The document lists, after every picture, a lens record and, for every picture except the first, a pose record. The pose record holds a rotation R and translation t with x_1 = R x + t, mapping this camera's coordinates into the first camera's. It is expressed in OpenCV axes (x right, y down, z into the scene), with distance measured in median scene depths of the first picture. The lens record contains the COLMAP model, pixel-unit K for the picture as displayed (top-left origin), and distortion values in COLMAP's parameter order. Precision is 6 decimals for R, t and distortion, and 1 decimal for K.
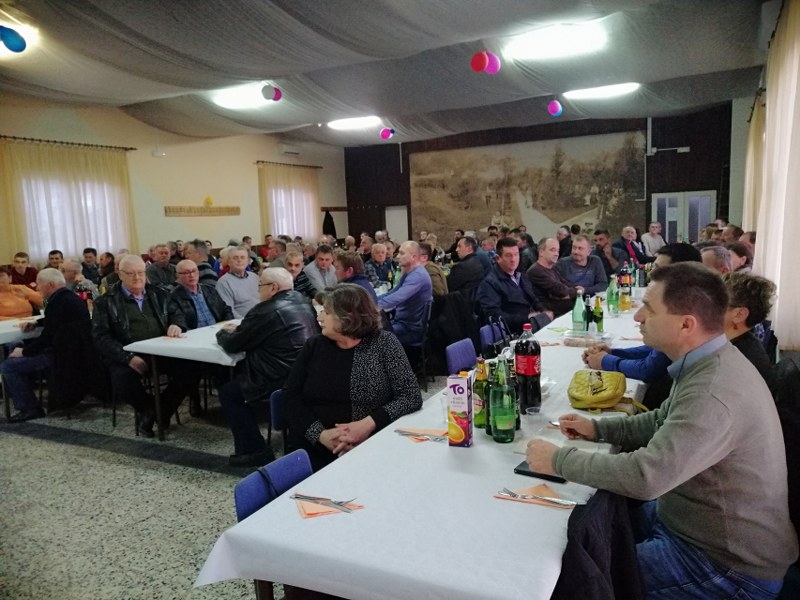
lens RADIAL K [[628.1, 0, 401.4], [0, 628.1, 302.0], [0, 0, 1]] dist [0.002340, 0.039220]
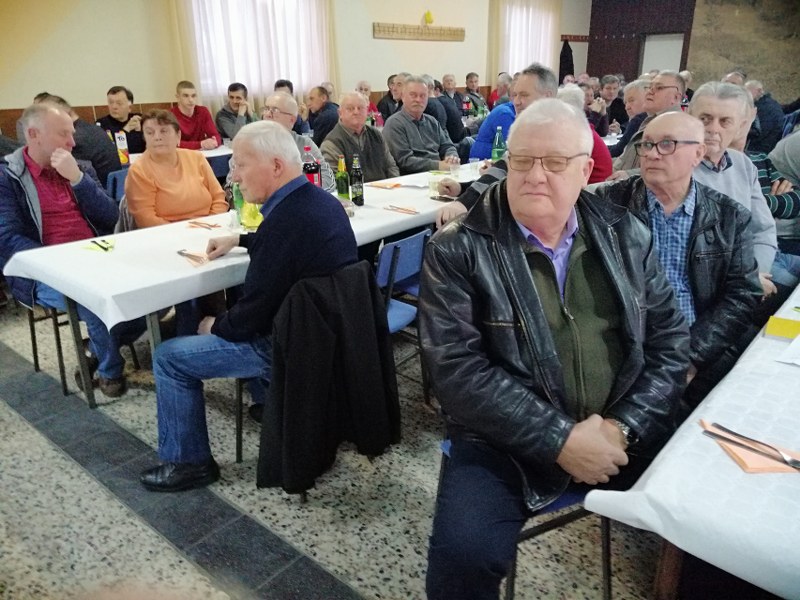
lens RADIAL K [[628.1, 0, 403.7], [0, 628.1, 300.9], [0, 0, 1]] dist [0.002340, 0.039220]
pose [[0.973438, 0.104517, -0.203701, -0.138510], [-0.055220, 0.970633, 0.234140, -0.014950], [0.222191, -0.216673, 0.950623, 0.229569]]
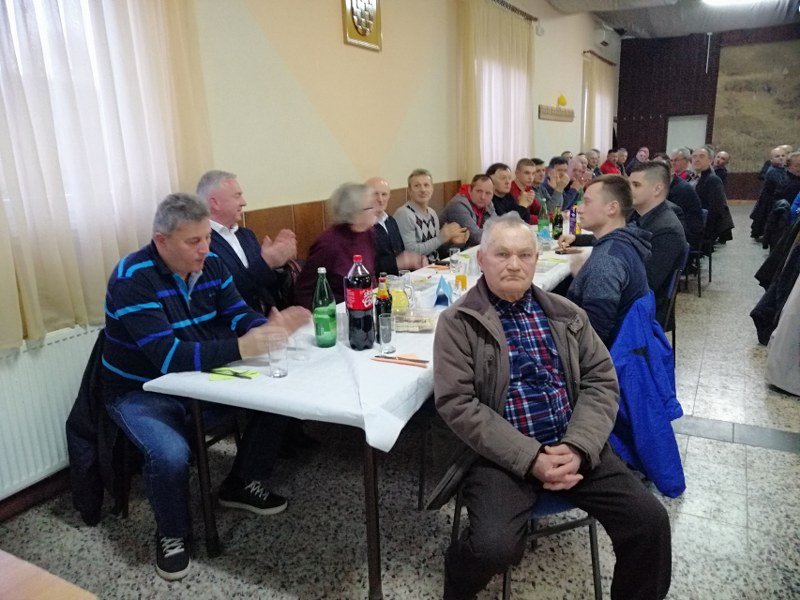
lens RADIAL K [[628.1, 0, 398.8], [0, 628.1, 298.6], [0, 0, 1]] dist [0.002340, 0.039220]
pose [[0.999846, 0.015480, -0.008210, -0.435255], [-0.014484, 0.993837, 0.109904, -0.002588], [0.009861, -0.109768, 0.993908, 0.187775]]
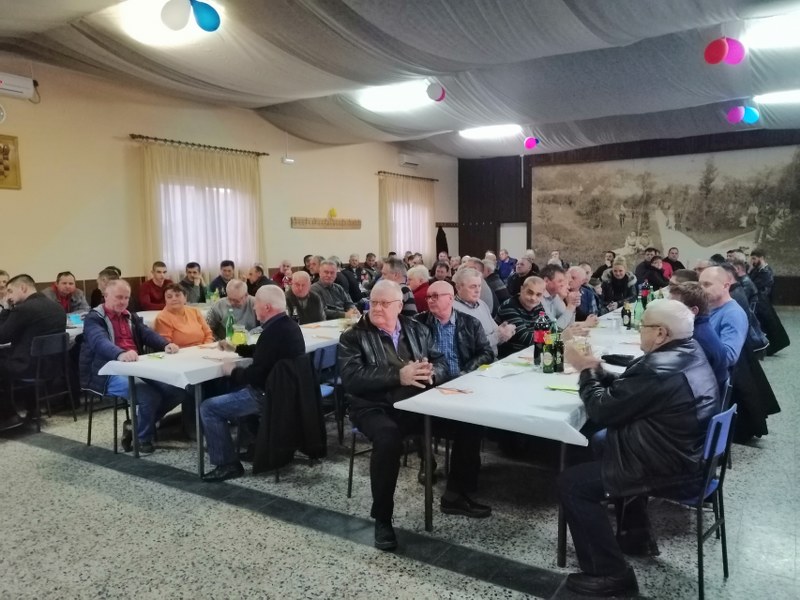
lens RADIAL K [[628.1, 0, 403.5], [0, 628.1, 298.1], [0, 0, 1]] dist [0.002340, 0.039220]
pose [[0.996537, 0.033819, -0.075957, -0.112484], [-0.036316, 0.998837, -0.031729, -0.008145], [0.074796, 0.034378, 0.996606, 0.079616]]
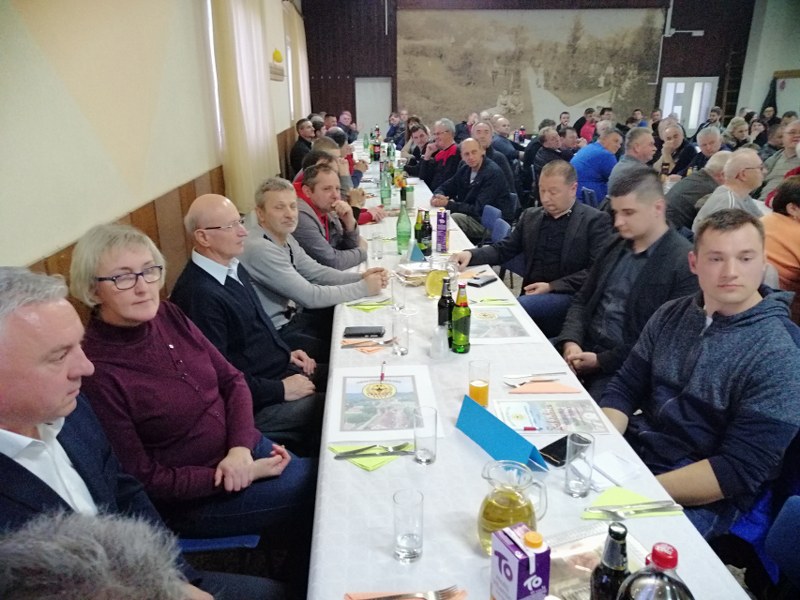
lens RADIAL K [[628.1, 0, 403.2], [0, 628.1, 292.9], [0, 0, 1]] dist [0.002340, 0.039220]
pose [[0.854194, -0.122817, 0.505240, -0.486660], [0.036666, 0.983512, 0.177089, -0.026940], [-0.518659, -0.132744, 0.844613, 0.309084]]
